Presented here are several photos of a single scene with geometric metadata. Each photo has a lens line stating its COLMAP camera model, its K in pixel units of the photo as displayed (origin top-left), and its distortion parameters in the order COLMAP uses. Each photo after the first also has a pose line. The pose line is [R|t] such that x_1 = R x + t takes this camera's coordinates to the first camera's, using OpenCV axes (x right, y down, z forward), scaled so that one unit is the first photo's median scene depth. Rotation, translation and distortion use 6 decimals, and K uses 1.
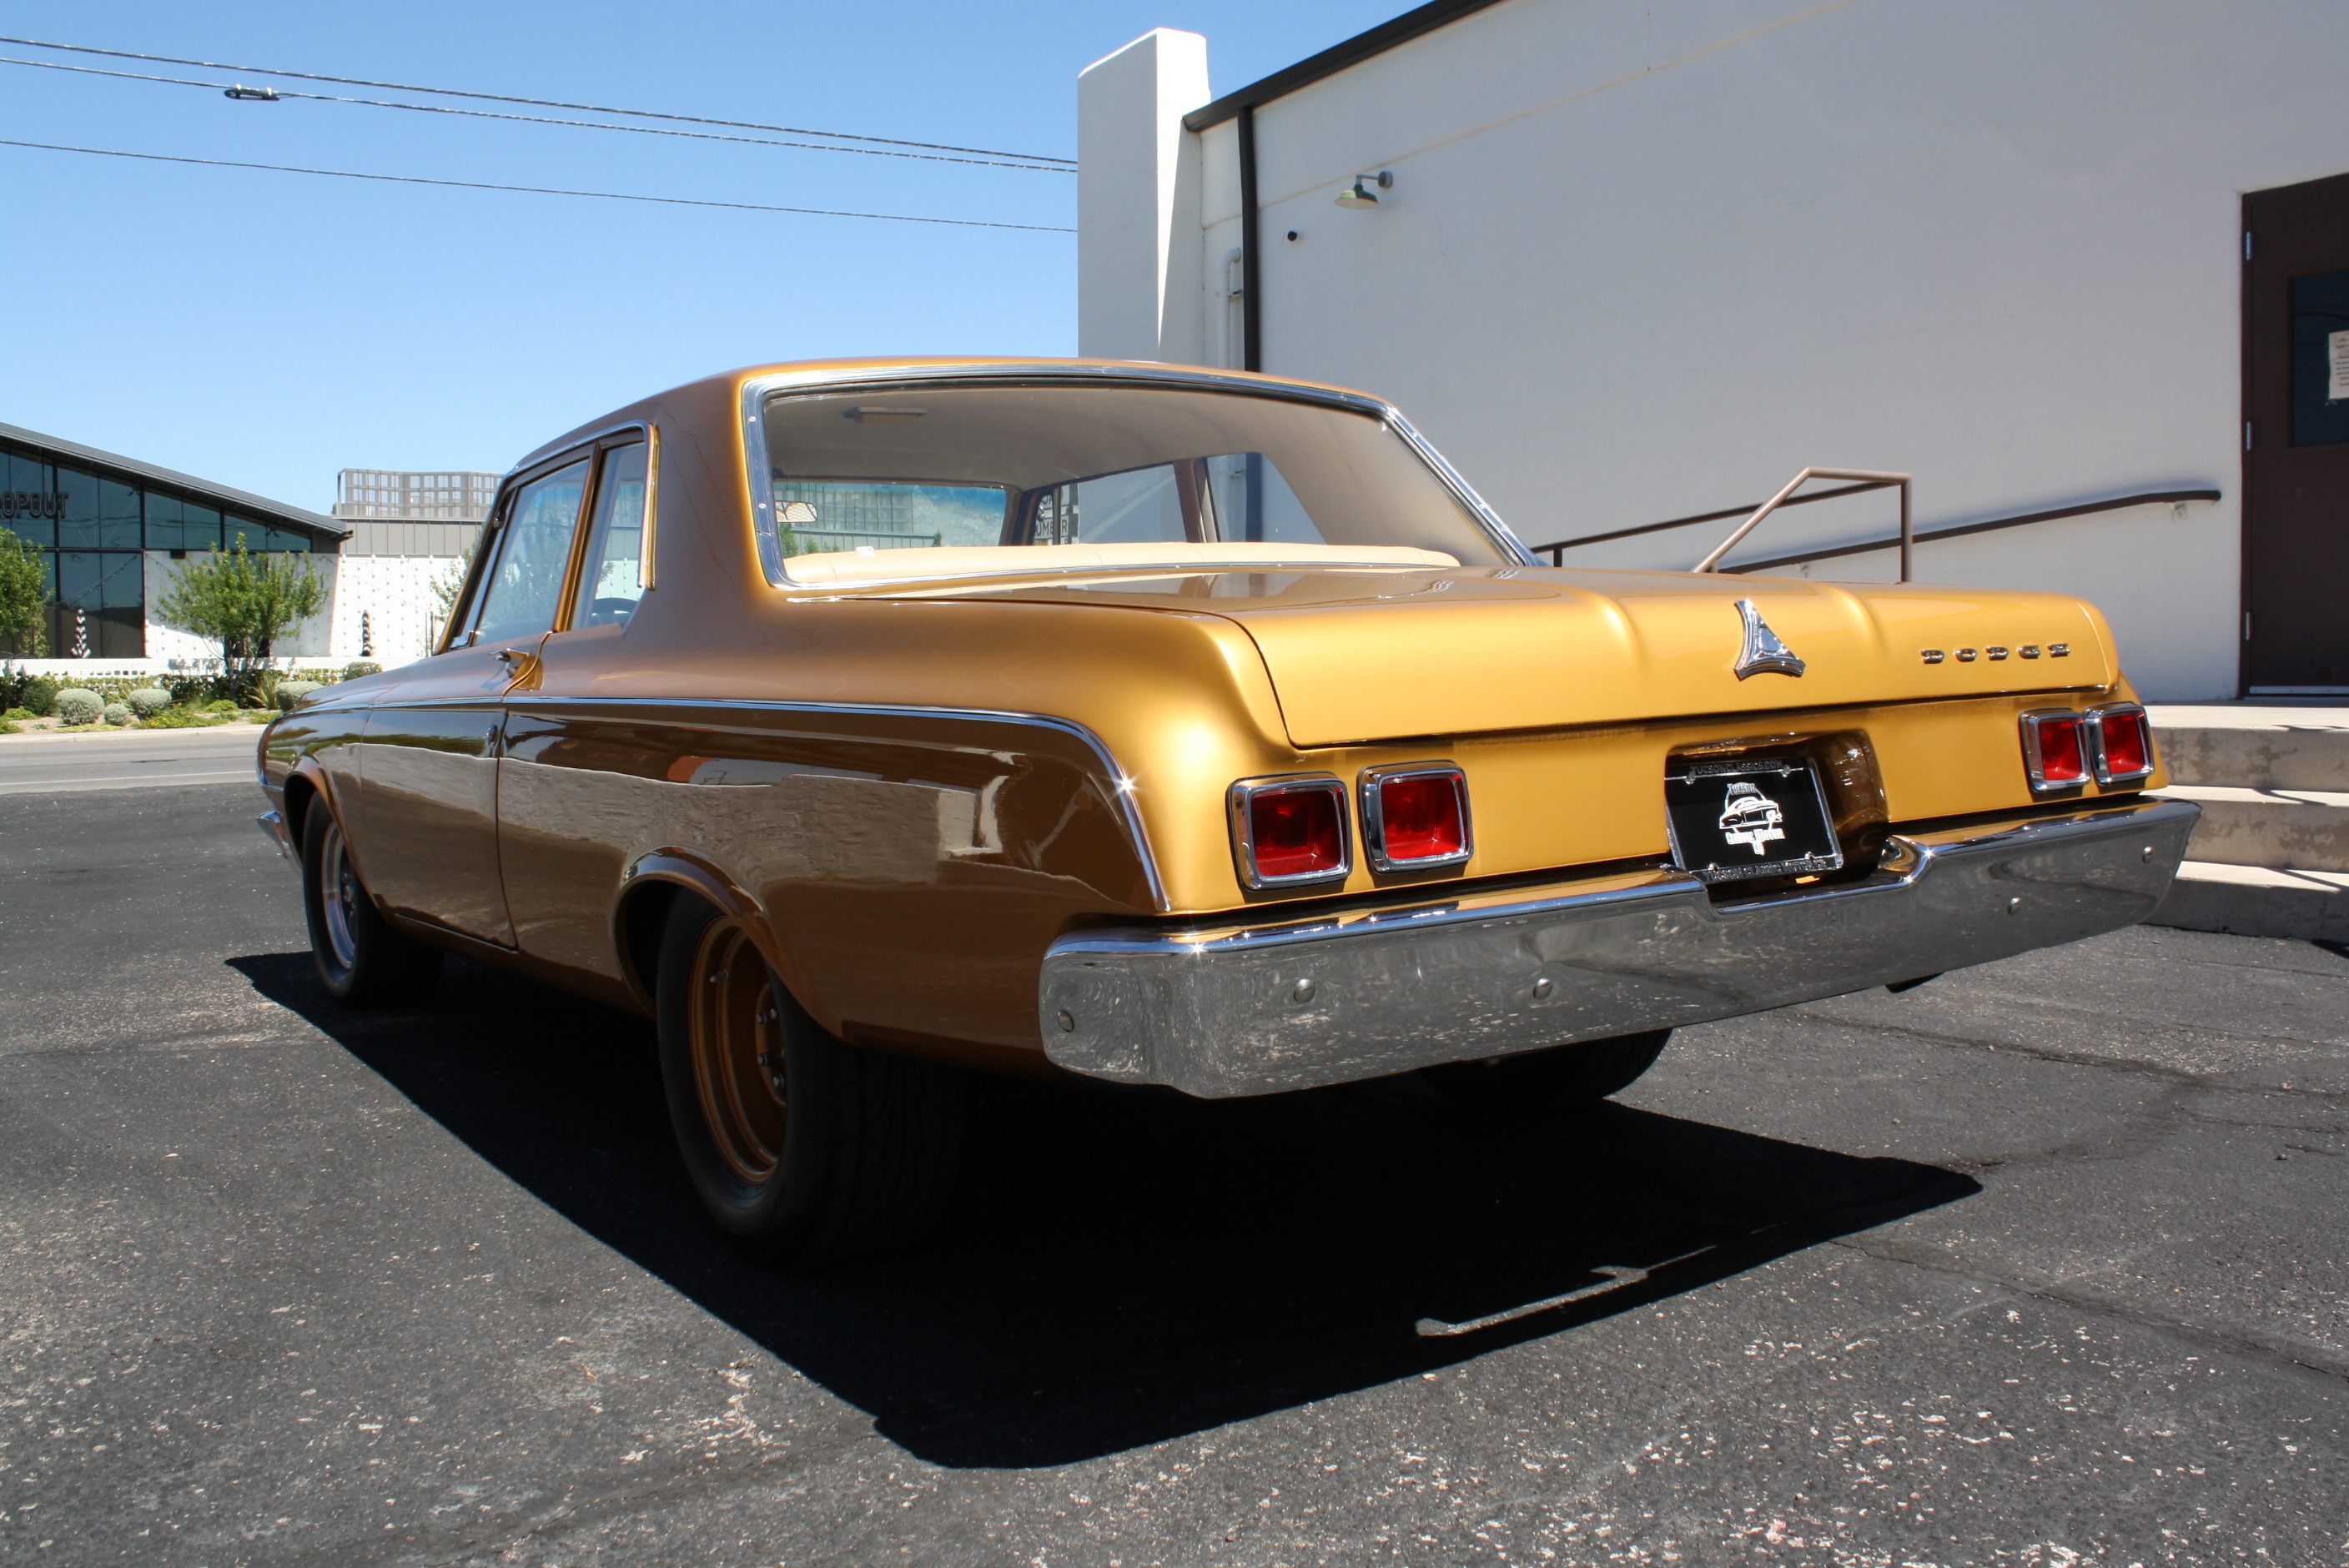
lens RADIAL K [[2113.6, 0, 1195.0], [0, 2113.6, 774.8], [0, 0, 1]] dist [-0.153435, 0.150665]
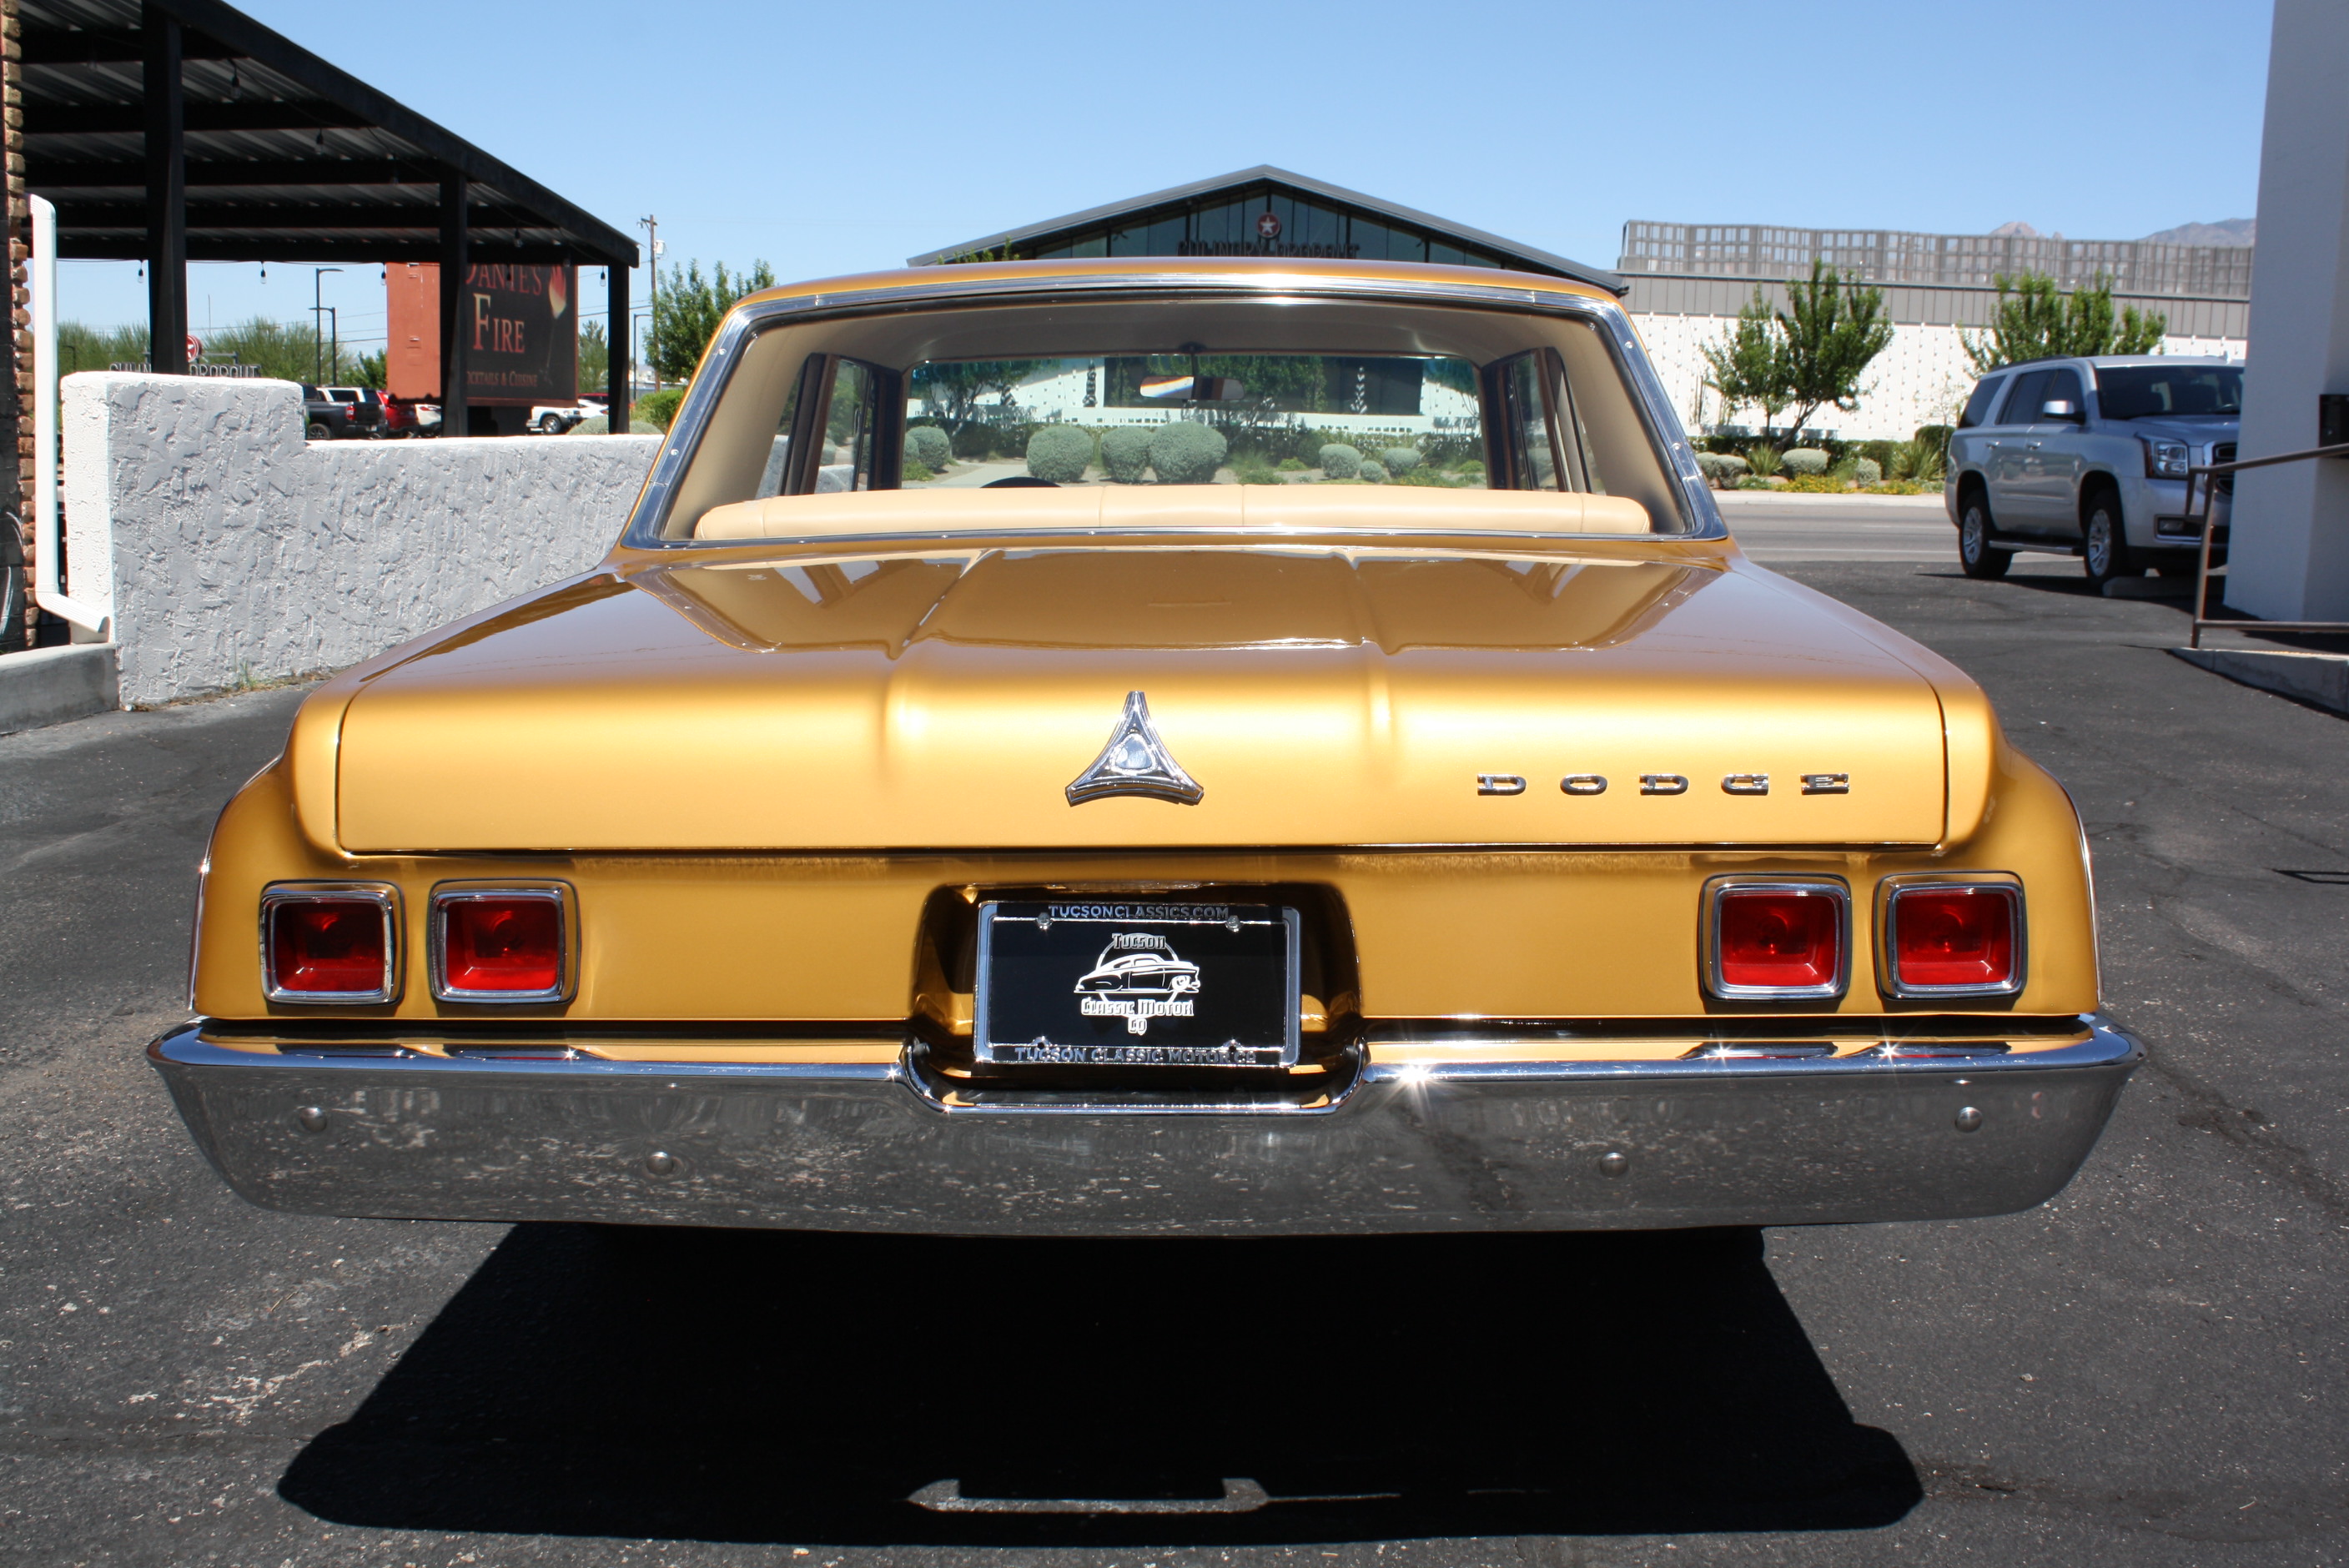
lens RADIAL K [[2289.4, 0, 1198.0], [0, 2289.4, 786.0], [0, 0, 1]] dist [-0.126428, 0.104693]
pose [[0.823502, 0.120816, -0.554300, 0.662930], [-0.062393, 0.990421, 0.123178, -0.137333], [0.563872, -0.066853, 0.823152, 0.316488]]
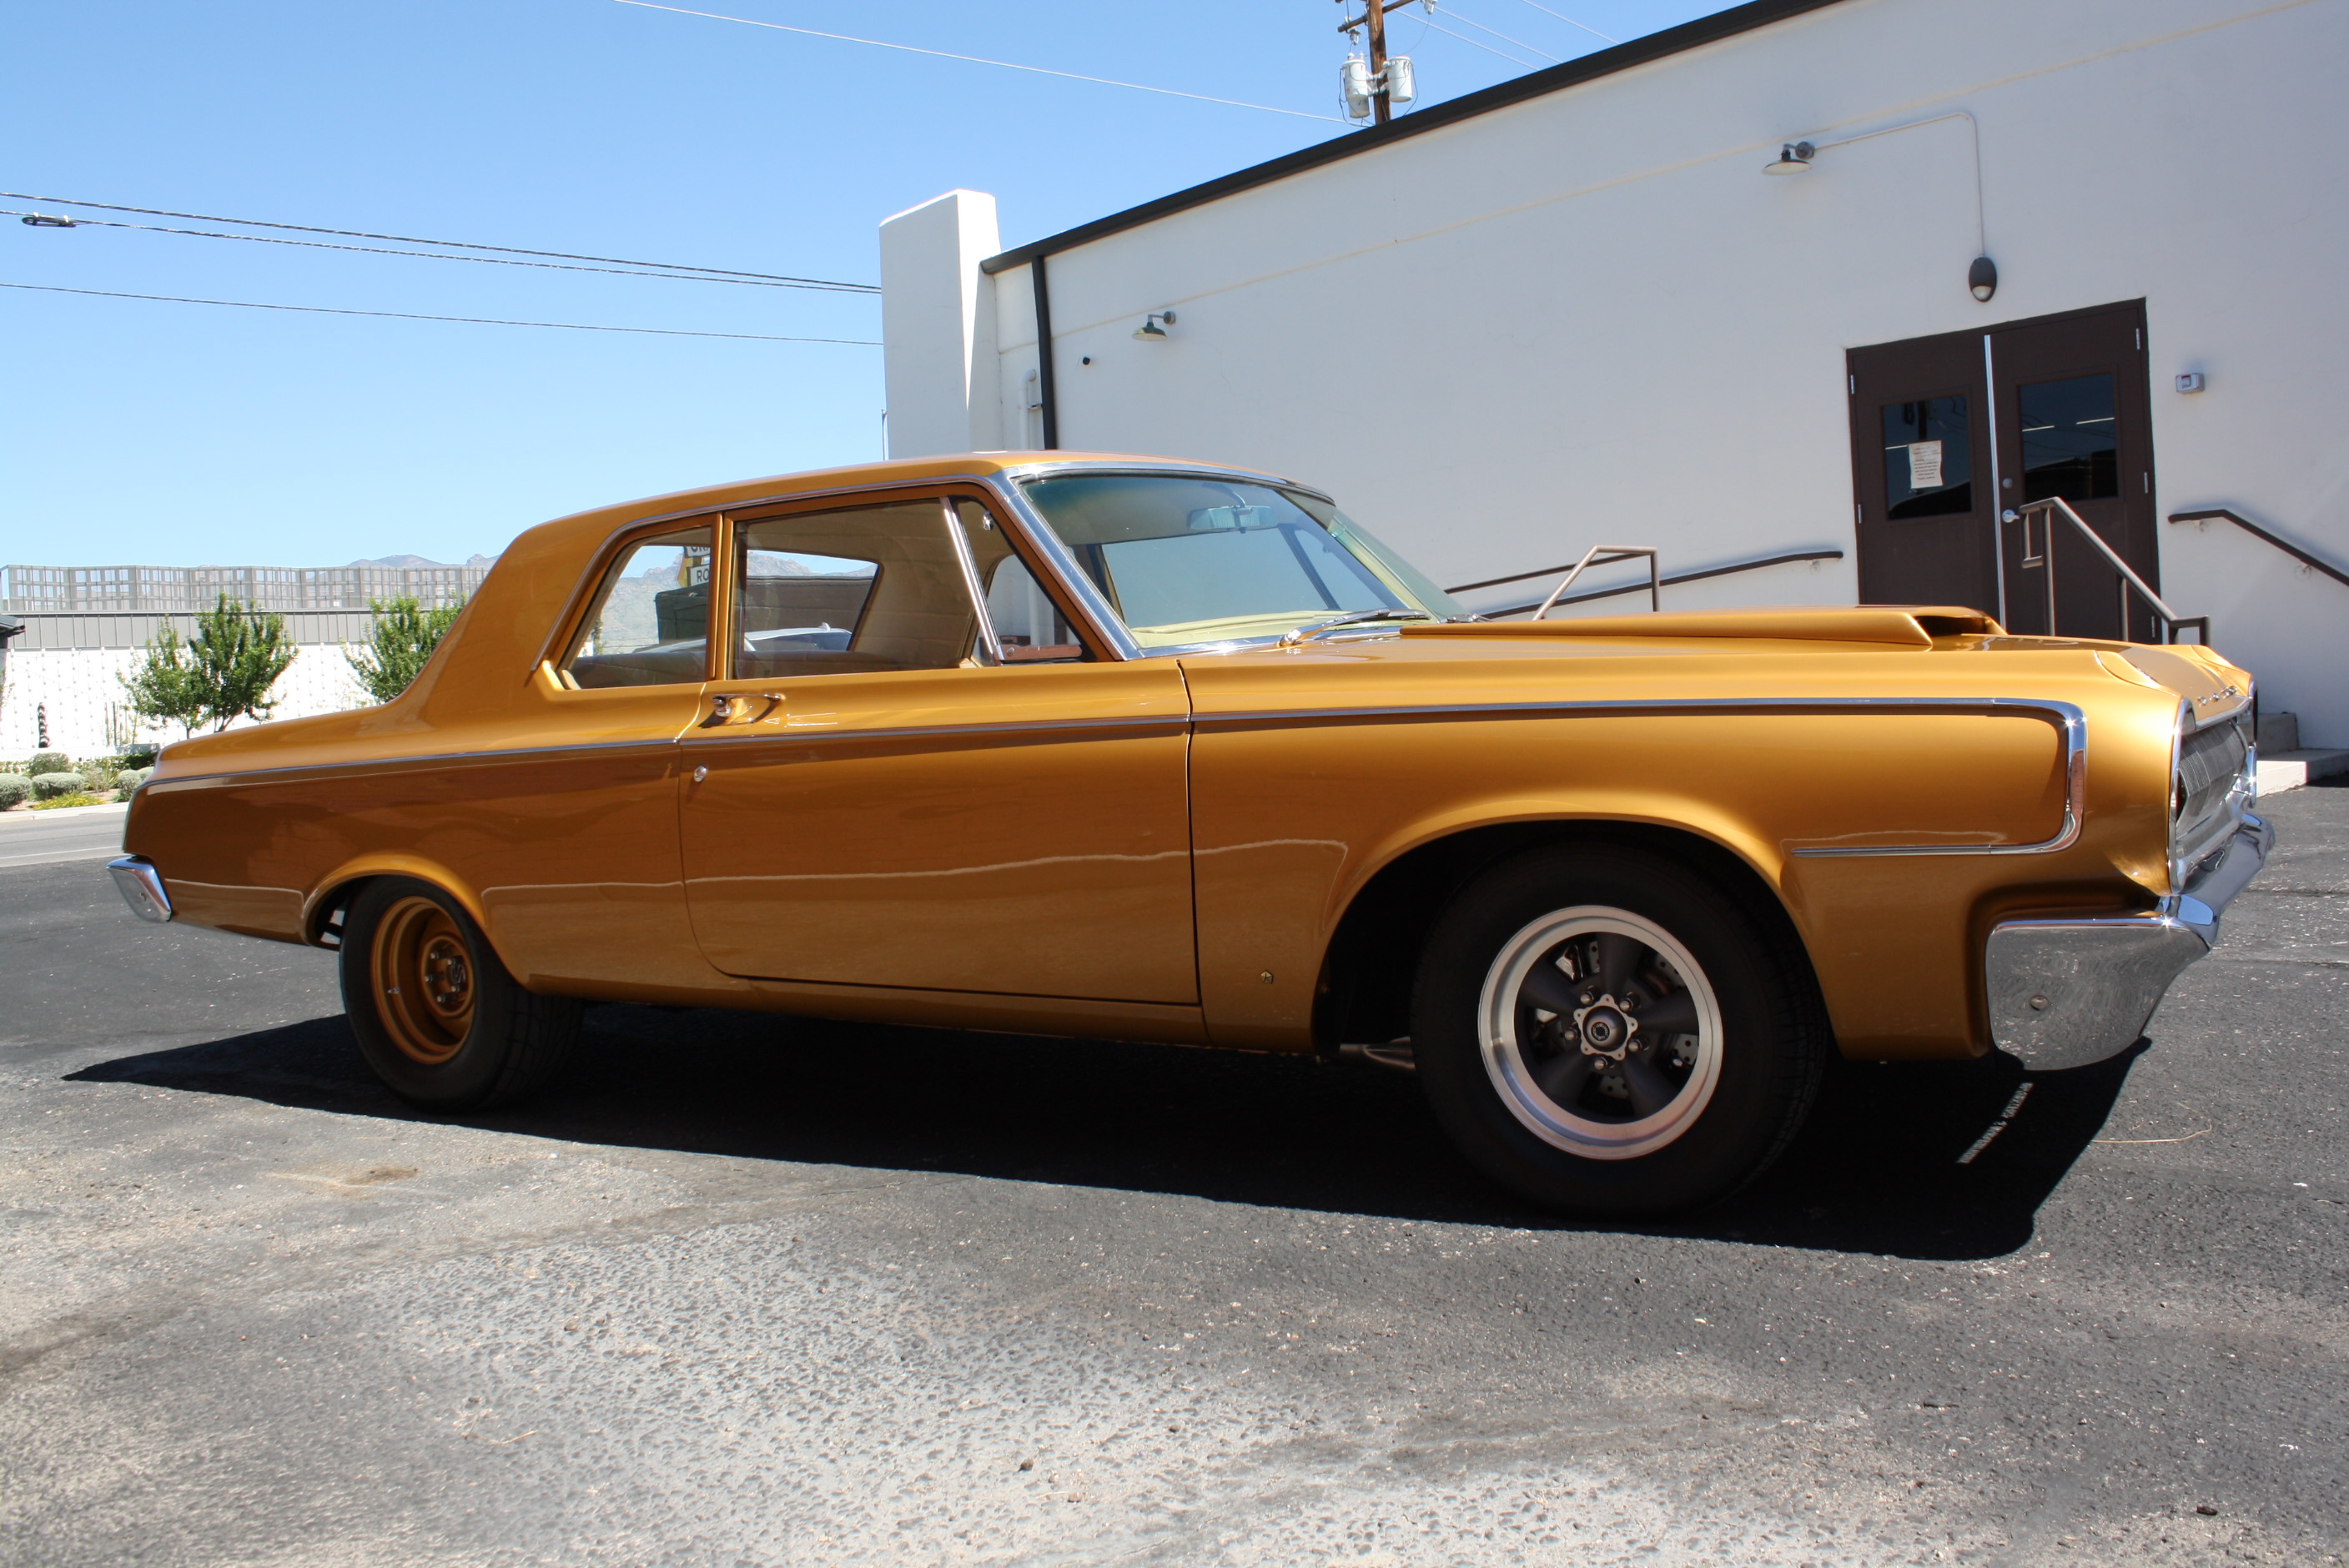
lens RADIAL K [[1990.9, 0, 1183.9], [0, 1990.9, 784.5], [0, 0, 1]] dist [-0.166660, 0.152140]
pose [[0.978551, -0.048346, 0.200250, -0.746662], [0.052054, 0.998556, -0.013291, 0.062608], [-0.199318, 0.023429, 0.979655, -0.801225]]
